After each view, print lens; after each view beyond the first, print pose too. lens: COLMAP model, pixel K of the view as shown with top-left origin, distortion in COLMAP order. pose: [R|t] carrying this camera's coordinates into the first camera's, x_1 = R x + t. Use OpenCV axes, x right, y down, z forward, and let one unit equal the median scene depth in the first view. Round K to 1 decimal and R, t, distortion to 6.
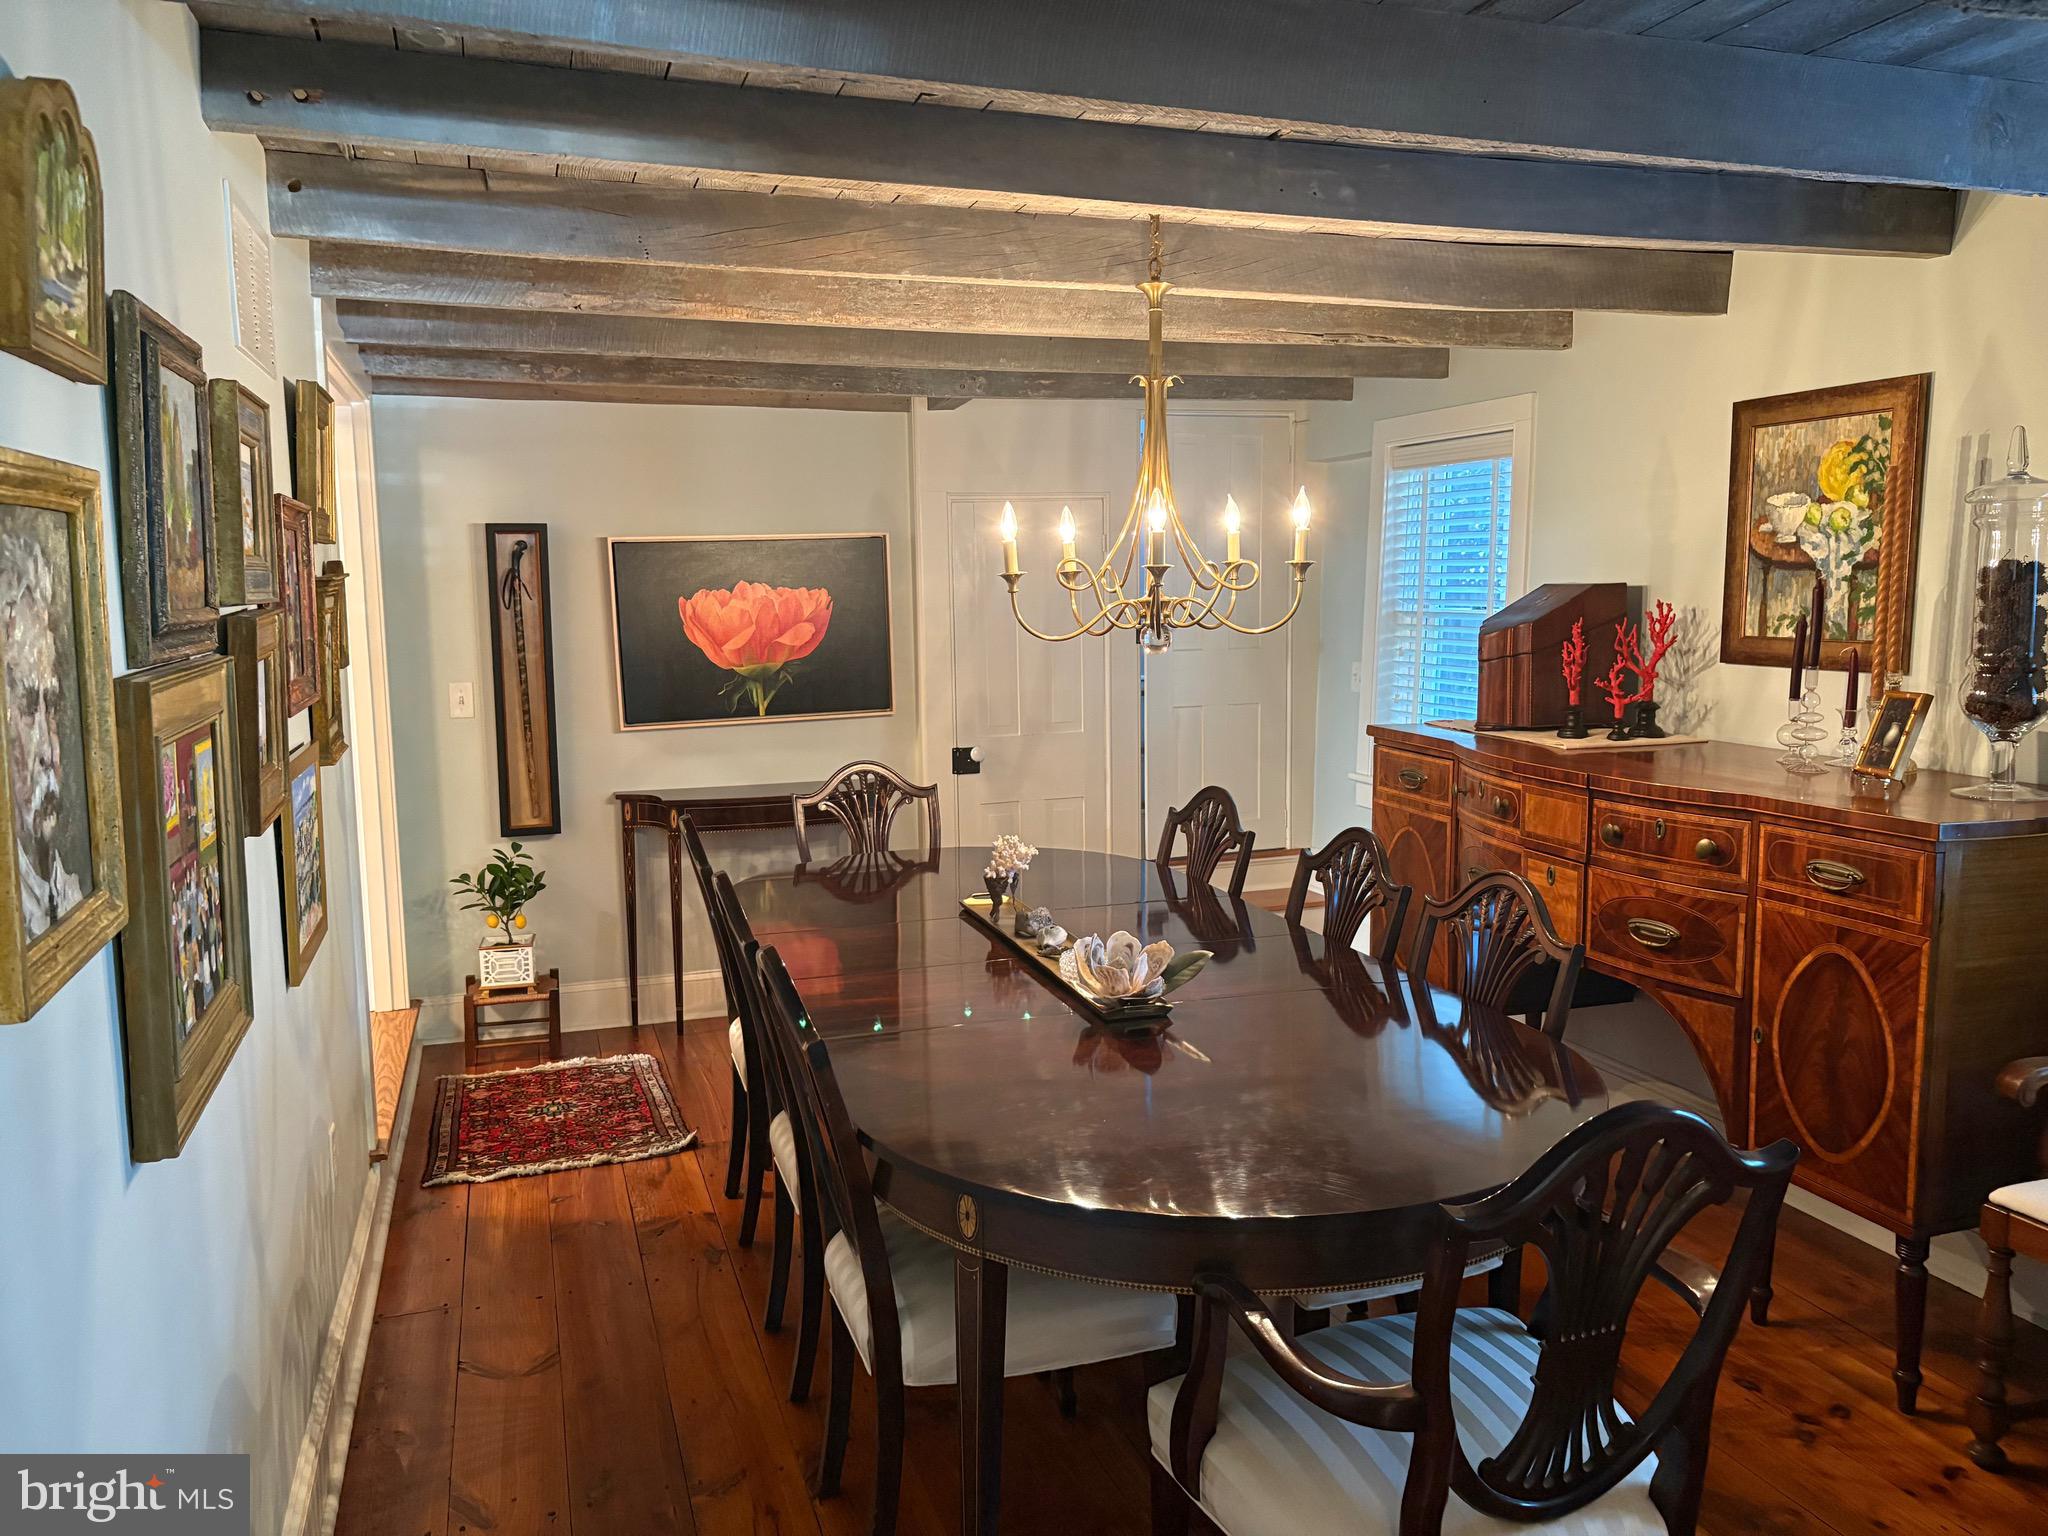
lens RADIAL K [[1565.6, 0, 1024.2], [0, 1565.6, 763.2], [0, 0, 1]] dist [0.063052, -0.057390]
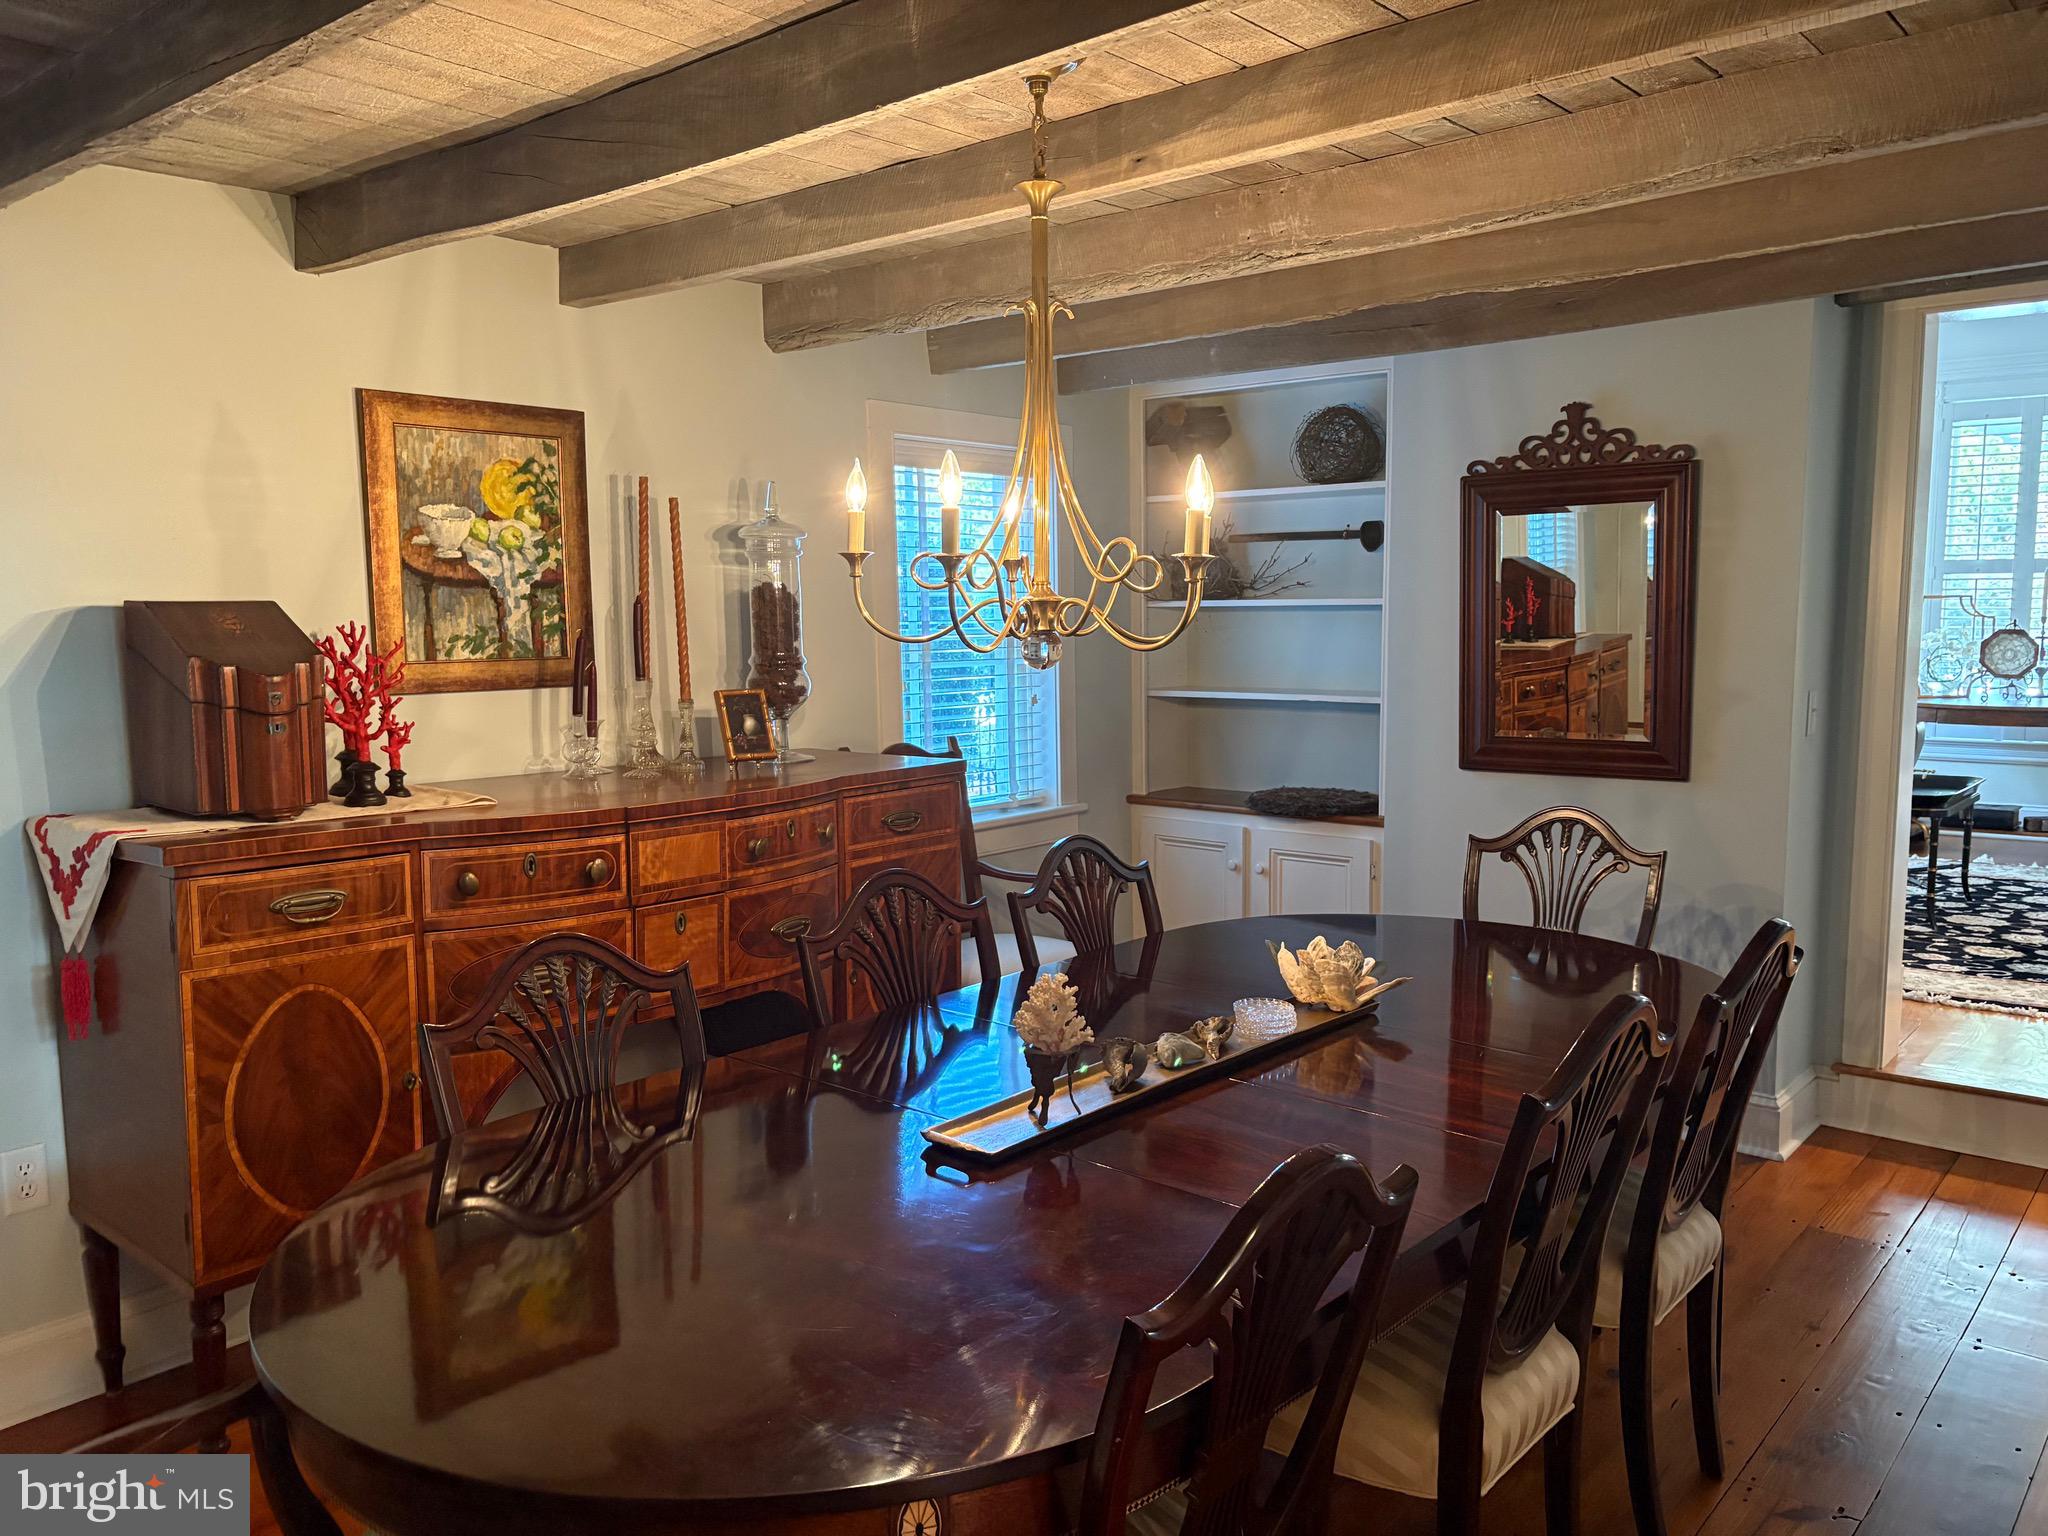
lens RADIAL K [[1565.6, 0, 1022.2], [0, 1565.6, 766.1], [0, 0, 1]] dist [0.063052, -0.057390]
pose [[-0.524679, -0.070966, 0.848337, -0.503863], [0.115945, 0.981277, 0.153796, -0.127174], [-0.843367, 0.179054, -0.506627, 1.249938]]
